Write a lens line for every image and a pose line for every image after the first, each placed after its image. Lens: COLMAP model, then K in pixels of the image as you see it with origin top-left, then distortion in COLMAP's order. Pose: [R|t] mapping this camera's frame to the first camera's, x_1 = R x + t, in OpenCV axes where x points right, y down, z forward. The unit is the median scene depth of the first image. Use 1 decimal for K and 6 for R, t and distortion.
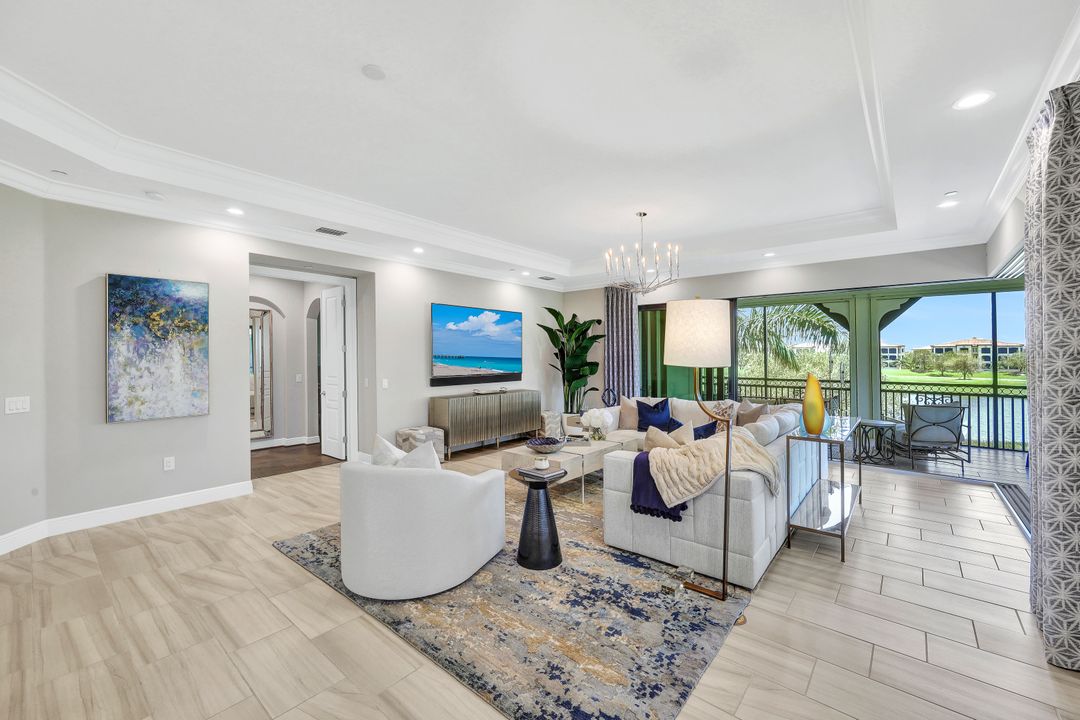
lens RADIAL K [[436.9, 0, 540.4], [0, 436.9, 356.6], [0, 0, 1]] dist [0.001641, -0.000604]
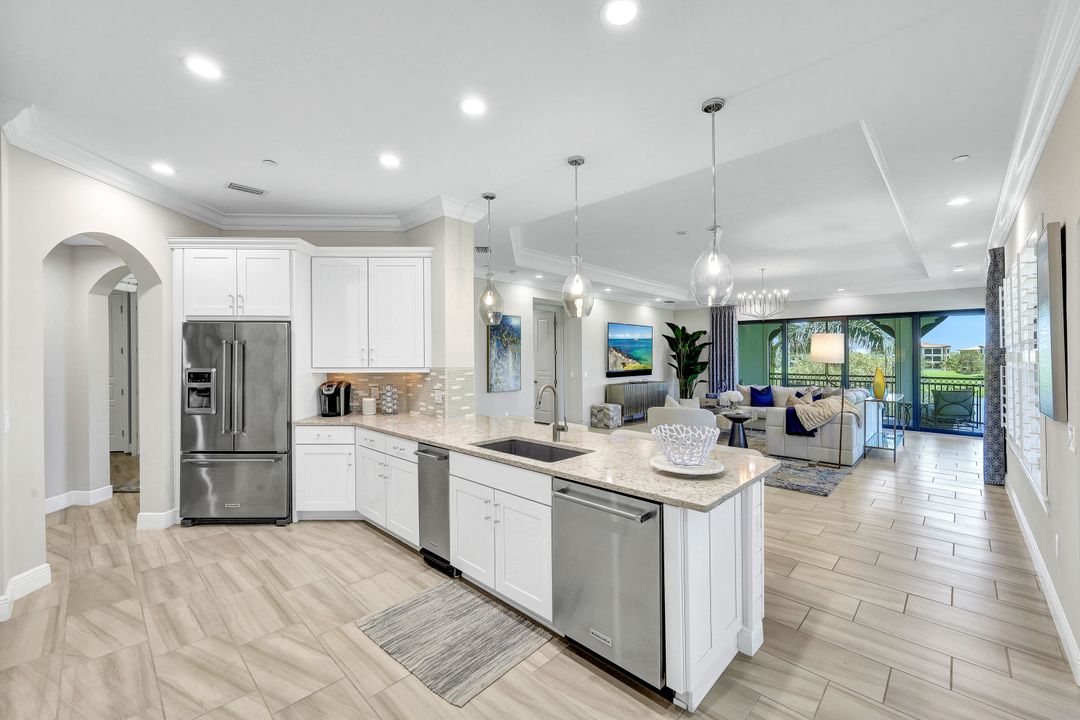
lens RADIAL K [[436.9, 0, 541.8], [0, 436.9, 361.1], [0, 0, 1]] dist [0.001641, -0.000604]
pose [[0.998401, 0.002535, -0.056464, -0.352563], [-0.001980, 0.999949, 0.009882, -0.002460], [0.056486, -0.009755, 0.998356, -0.472884]]
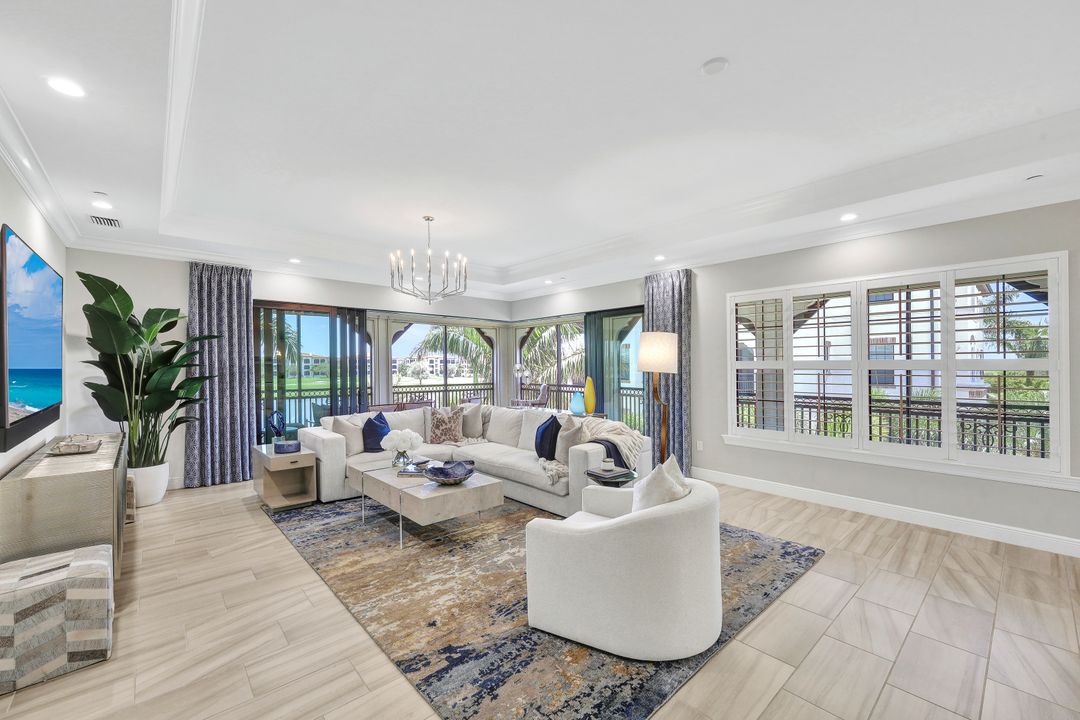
lens RADIAL K [[436.9, 0, 538.0], [0, 436.9, 365.3], [0, 0, 1]] dist [0.001641, -0.000604]
pose [[0.142375, 0.001495, 0.989812, -0.493182], [0.000943, 0.999998, -0.001646, -0.002672], [-0.989812, 0.001167, 0.142374, 0.451794]]
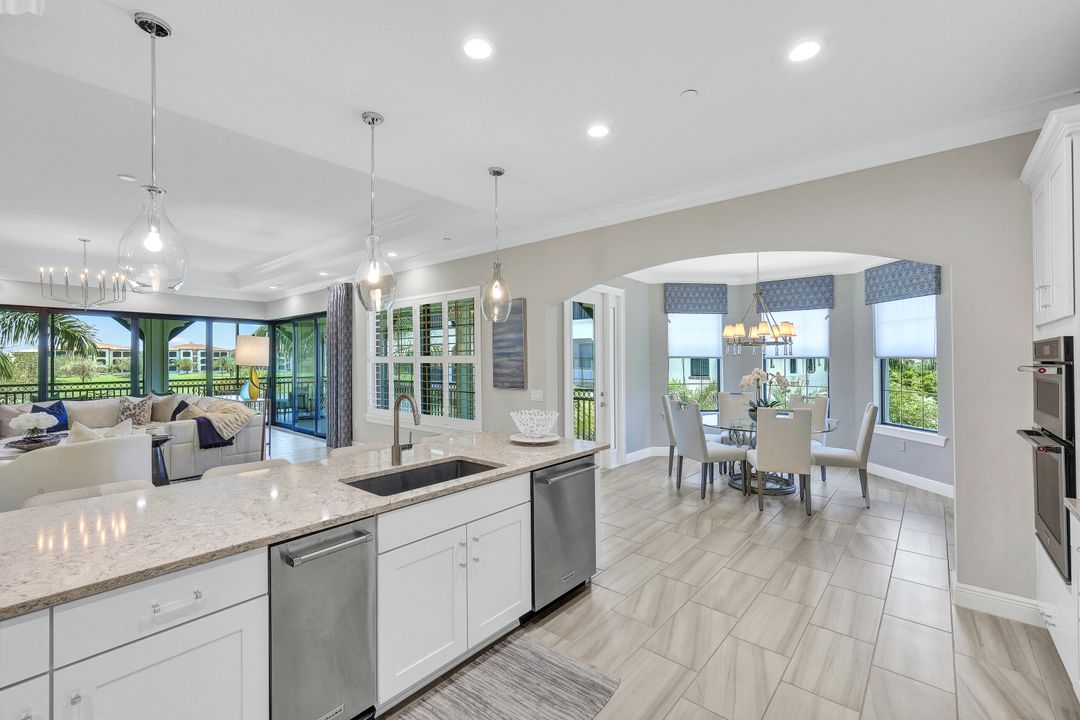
lens RADIAL K [[459.9, 0, 545.3], [0, 459.9, 357.3], [0, 0, 1]] dist [0.012759, 0.001205]
pose [[-0.010448, 0.007921, 0.999914, -0.727906], [-0.000972, 0.999968, -0.007932, -0.001789], [-0.999945, -0.001055, -0.010440, -0.158360]]
